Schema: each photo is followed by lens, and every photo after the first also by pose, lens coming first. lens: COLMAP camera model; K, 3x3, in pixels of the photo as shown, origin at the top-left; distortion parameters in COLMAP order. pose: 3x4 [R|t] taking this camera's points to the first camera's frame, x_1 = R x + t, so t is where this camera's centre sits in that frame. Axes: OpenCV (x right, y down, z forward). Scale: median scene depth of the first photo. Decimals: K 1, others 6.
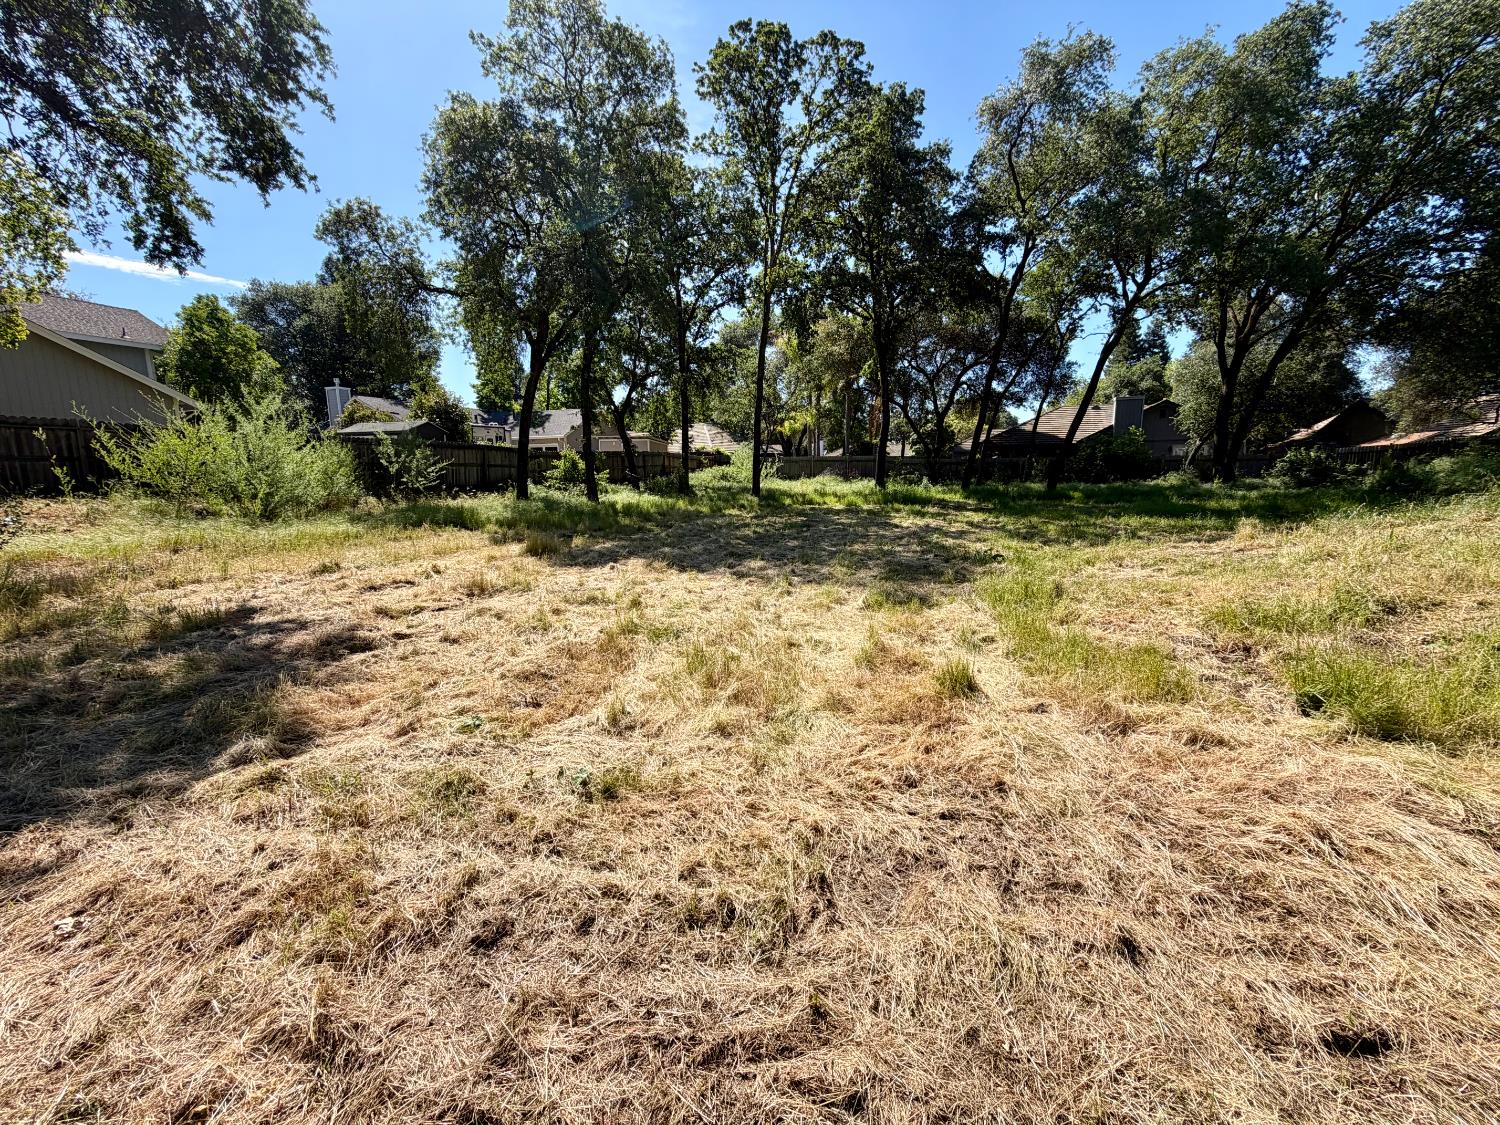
lens RADIAL K [[602.1, 0, 746.8], [0, 602.1, 562.2], [0, 0, 1]] dist [0.001166, 0.000153]
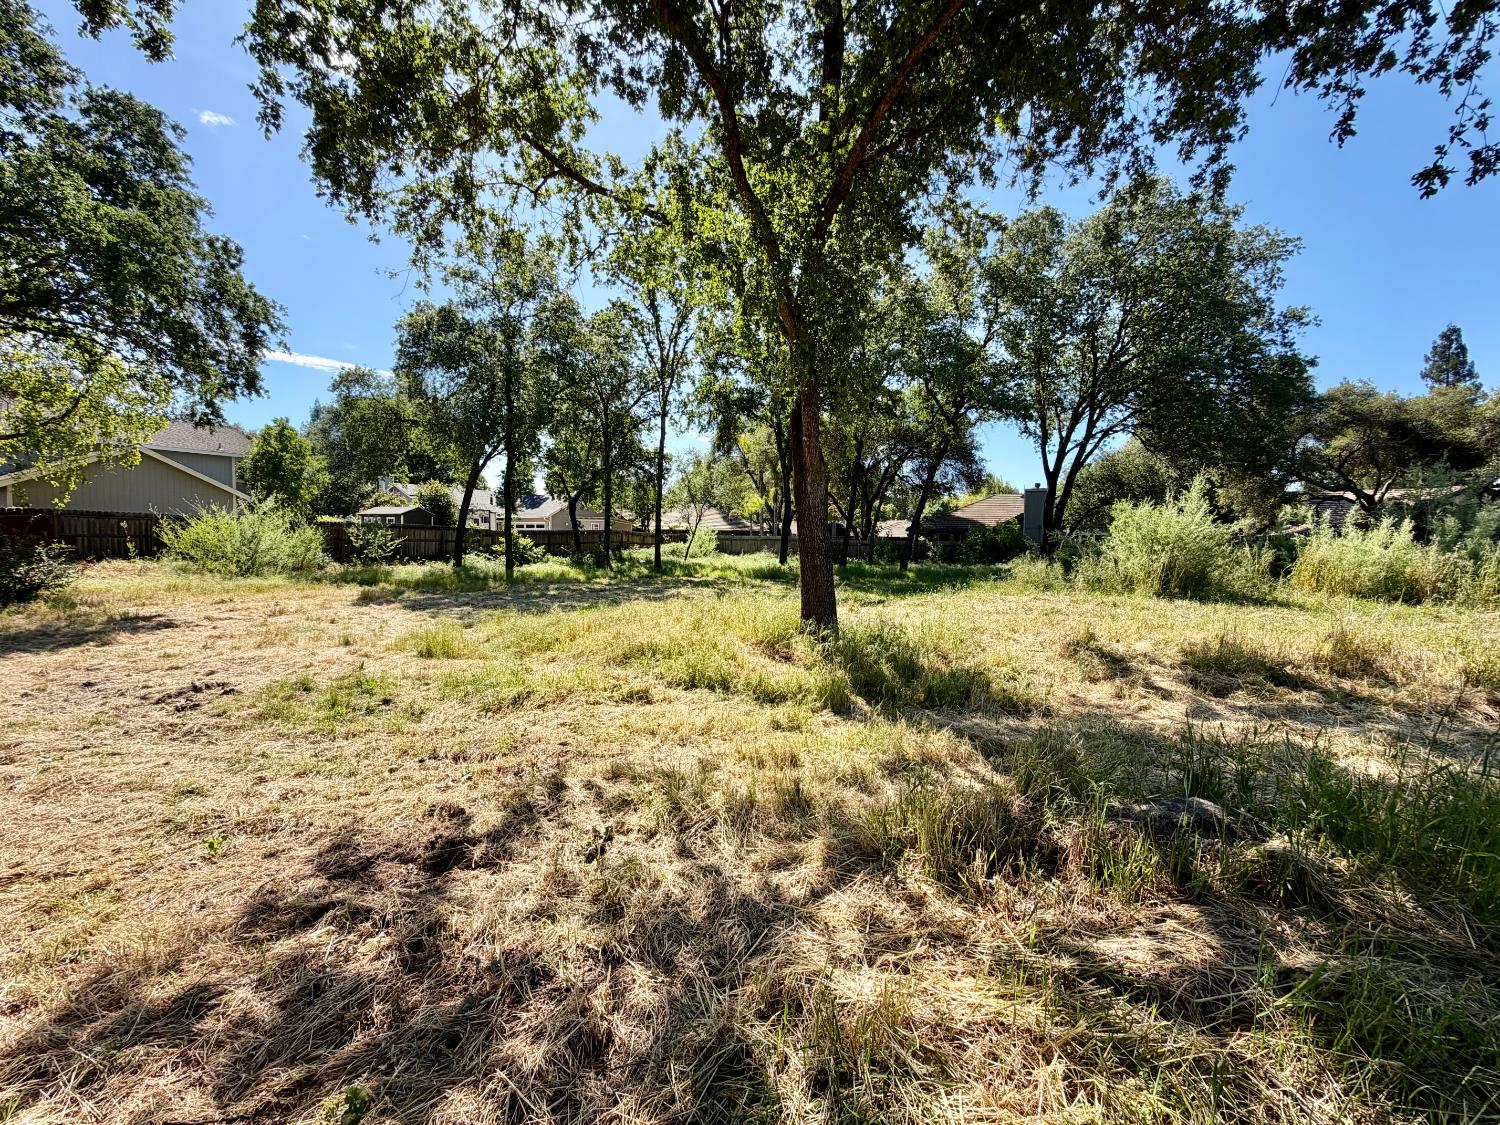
lens RADIAL K [[602.1, 0, 746.8], [0, 602.1, 562.2], [0, 0, 1]] dist [0.001166, 0.000153]
pose [[0.991975, 0.024382, -0.124065, 0.534812], [-0.038904, 0.992485, -0.116017, 0.021012], [0.120304, 0.119913, 0.985468, -0.316743]]
